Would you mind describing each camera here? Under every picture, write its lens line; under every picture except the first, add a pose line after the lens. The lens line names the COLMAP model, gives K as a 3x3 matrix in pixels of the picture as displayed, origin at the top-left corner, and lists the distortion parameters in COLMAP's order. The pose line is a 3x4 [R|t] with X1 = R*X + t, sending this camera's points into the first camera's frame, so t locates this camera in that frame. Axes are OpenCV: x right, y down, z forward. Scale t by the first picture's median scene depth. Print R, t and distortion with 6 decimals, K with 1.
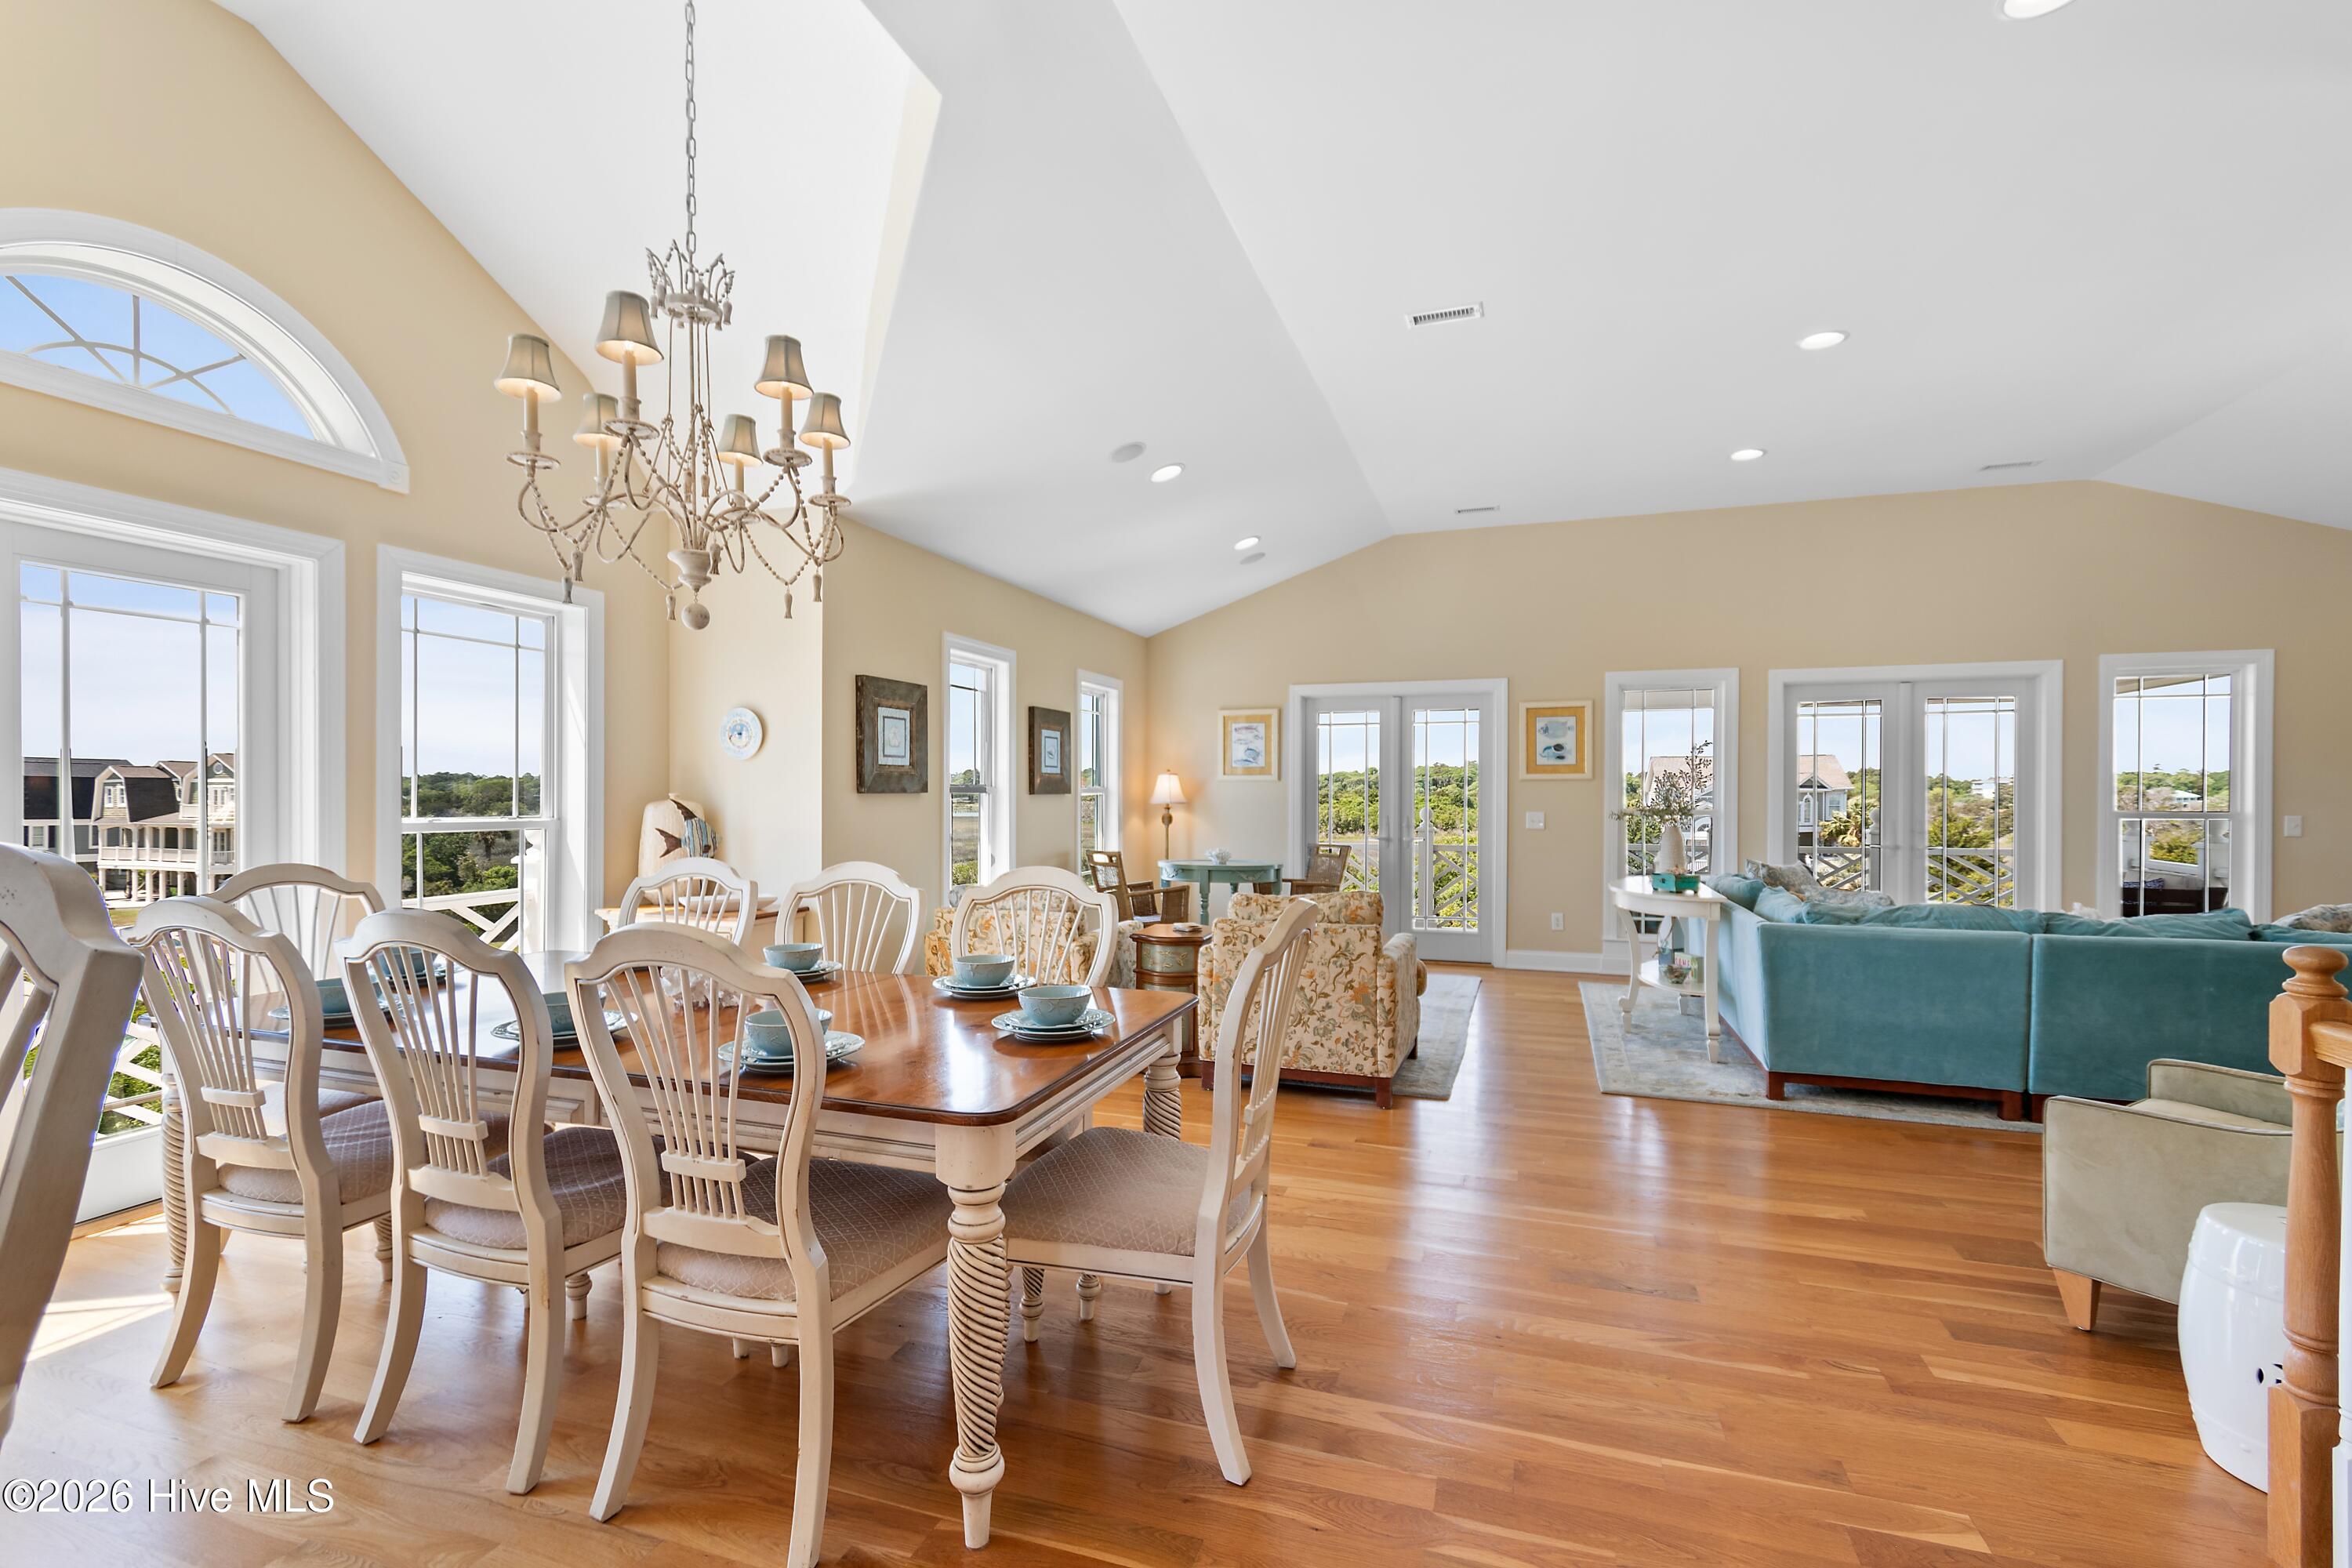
lens RADIAL K [[1042.6, 0, 1166.7], [0, 1042.6, 802.3], [0, 0, 1]] dist [-0.000679, -0.000448]
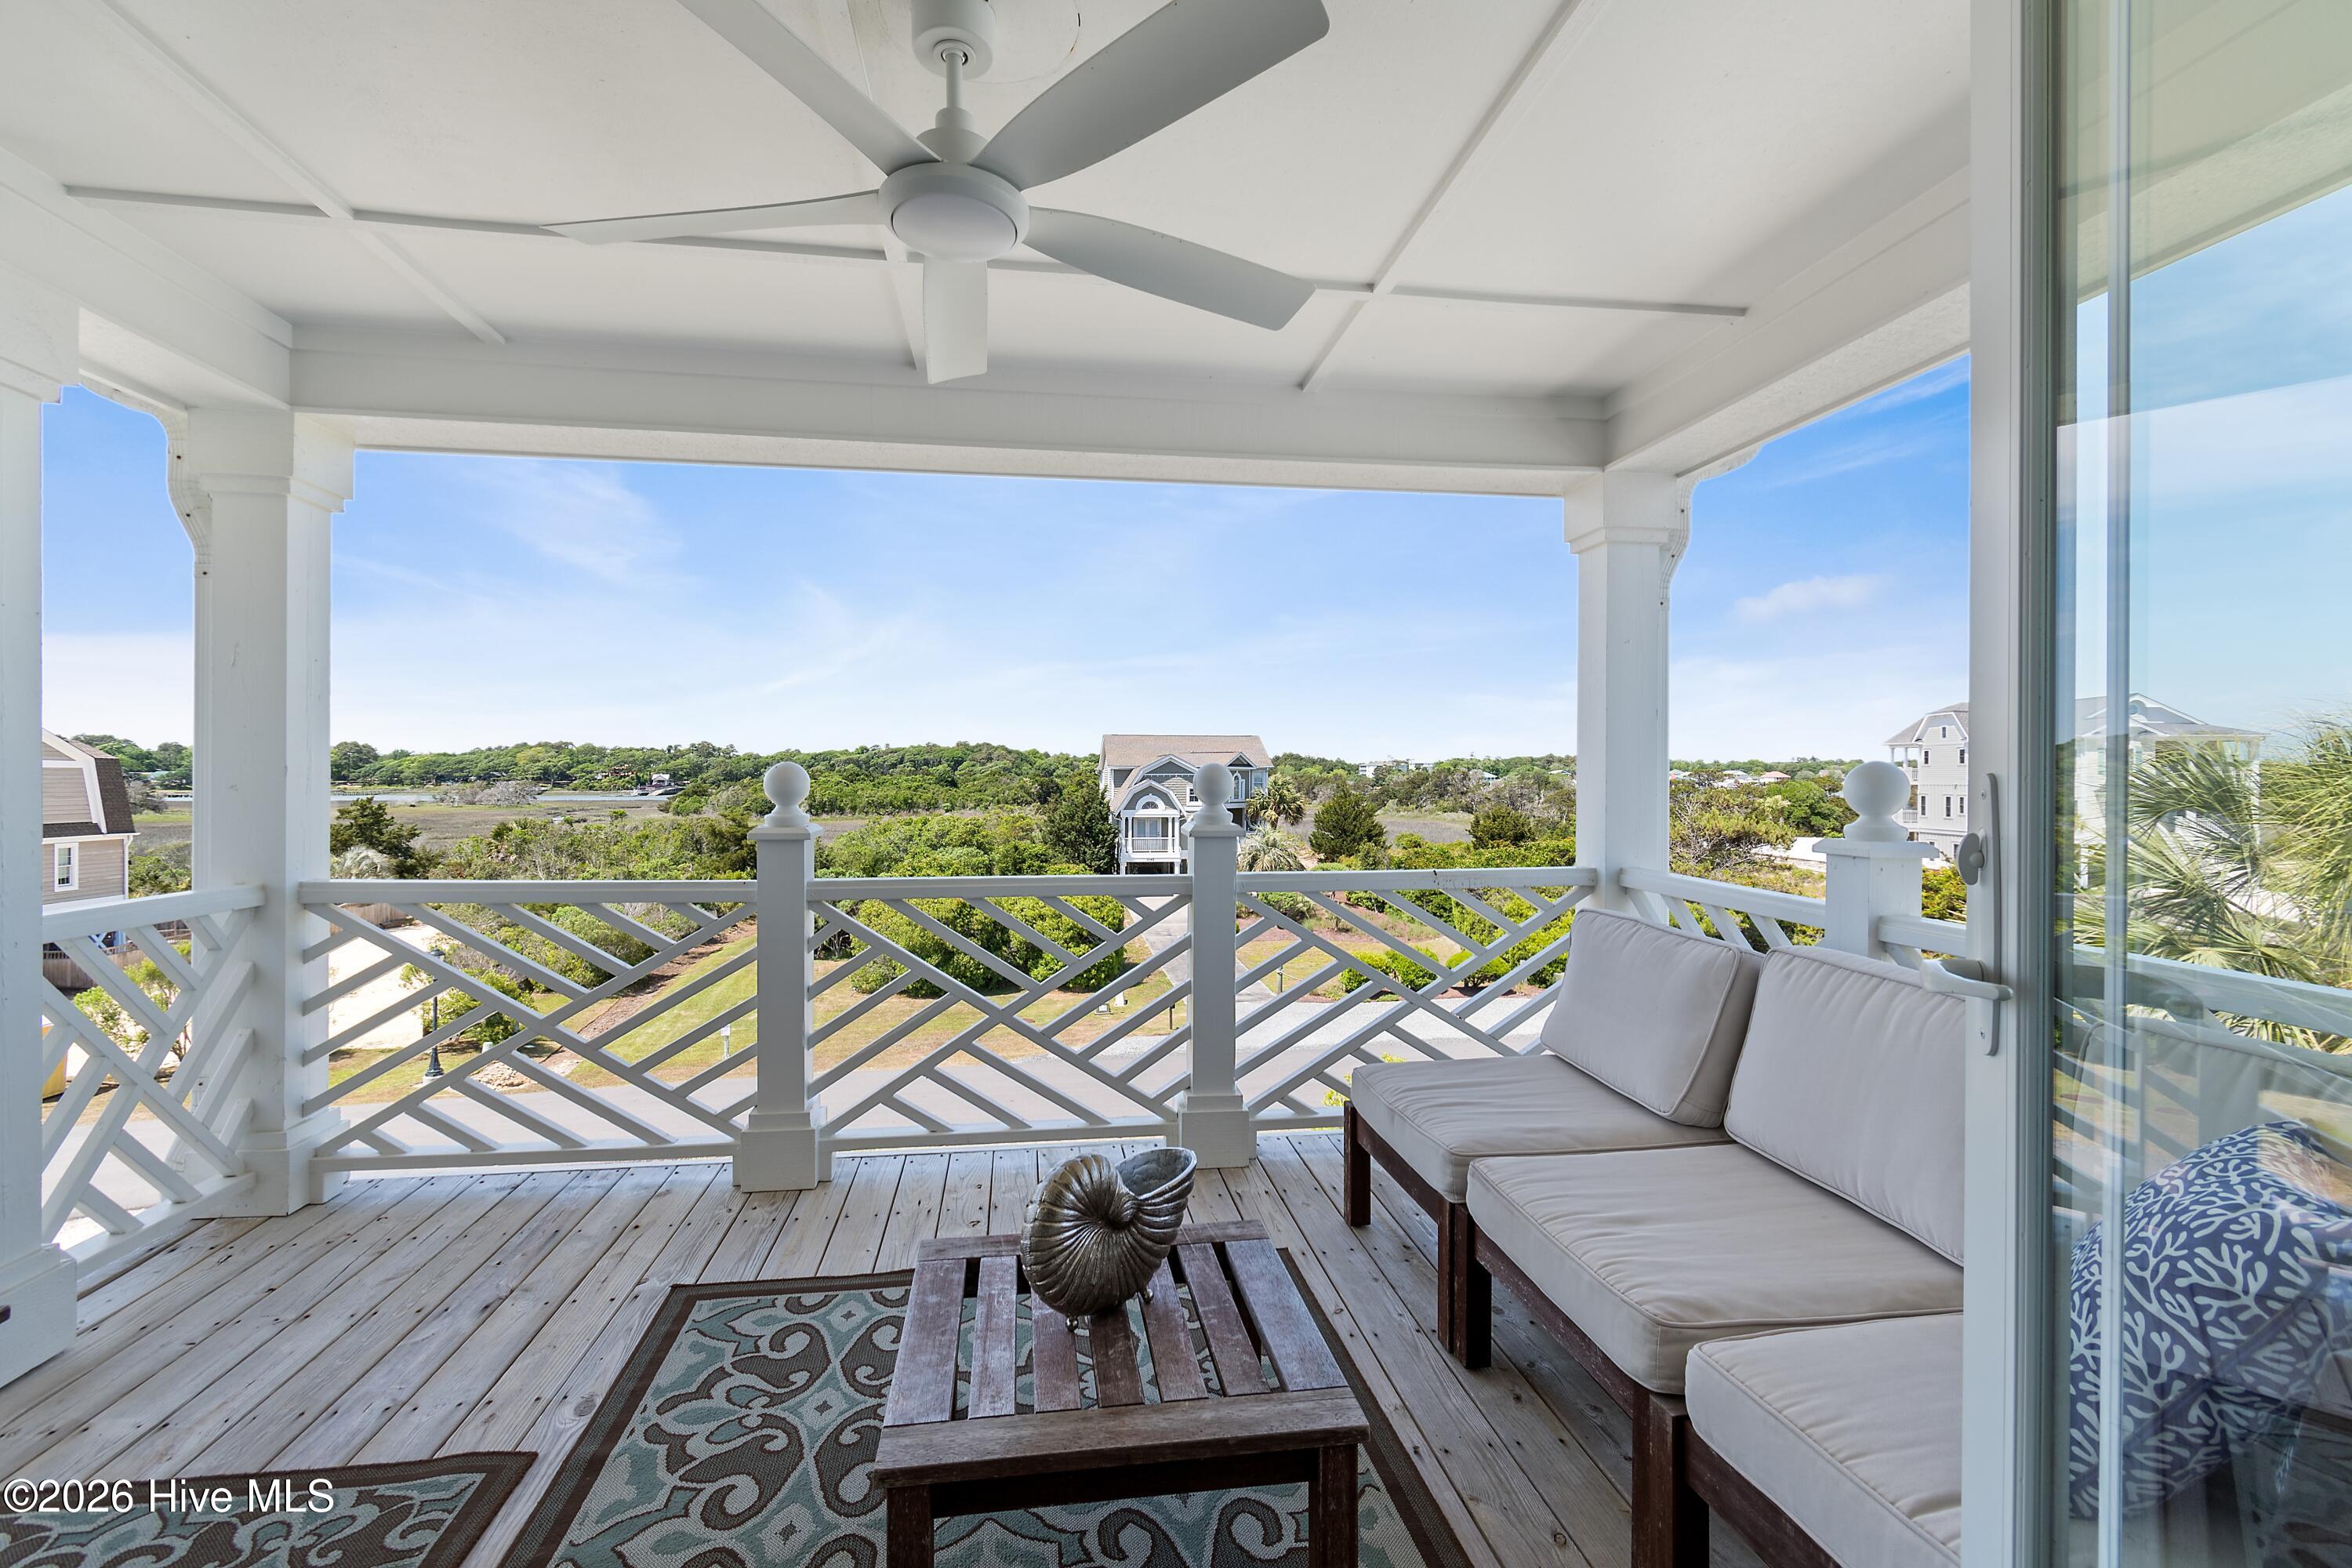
lens RADIAL K [[1037.8, 0, 1169.2], [0, 1037.8, 779.0], [0, 0, 1]] dist [0.000784, -0.000130]
pose [[0.888381, -0.000487, 0.459106, 0.766021], [0.001871, 0.999995, -0.002561, 0.018602], [-0.459103, 0.003135, 0.888378, 1.048738]]
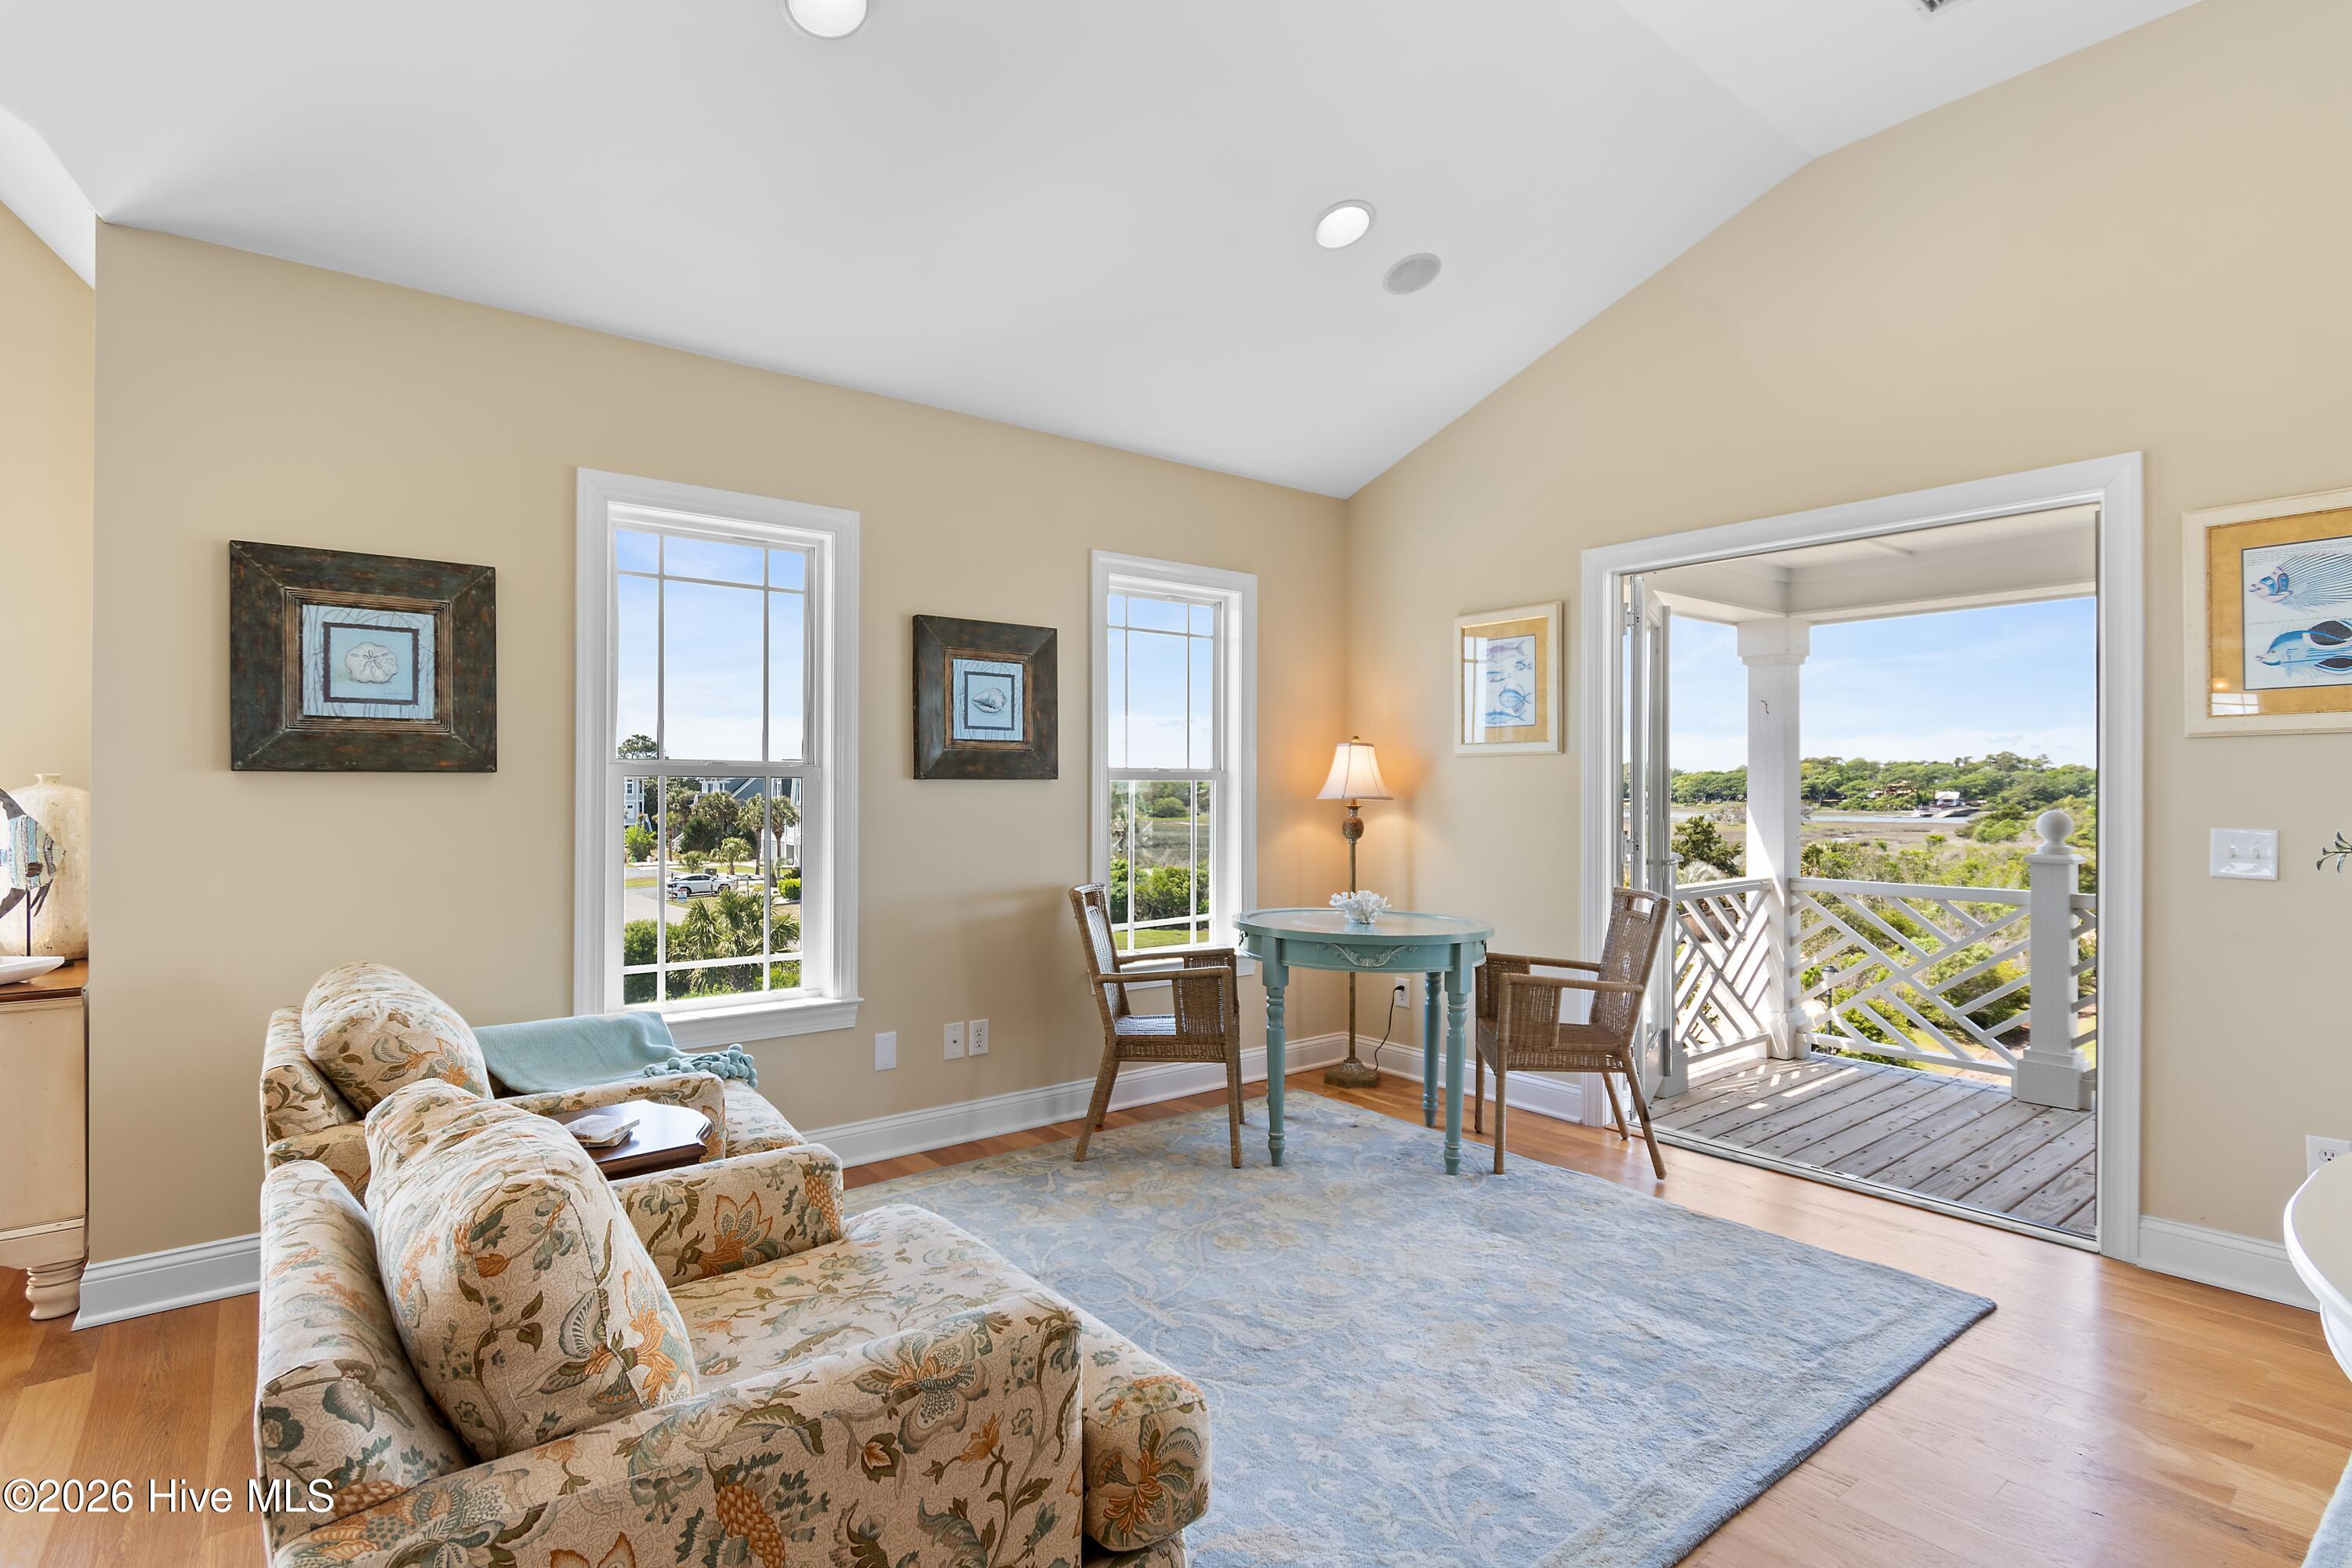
lens RADIAL K [[1145.3, 0, 1176.0], [0, 1145.3, 788.2], [0, 0, 1]] dist [0.012336, -0.011046]
pose [[0.844316, -0.000819, -0.535845, 0.307349], [-0.004665, 0.999950, -0.008879, 0.001640], [0.535825, 0.009997, 0.844270, 0.585309]]
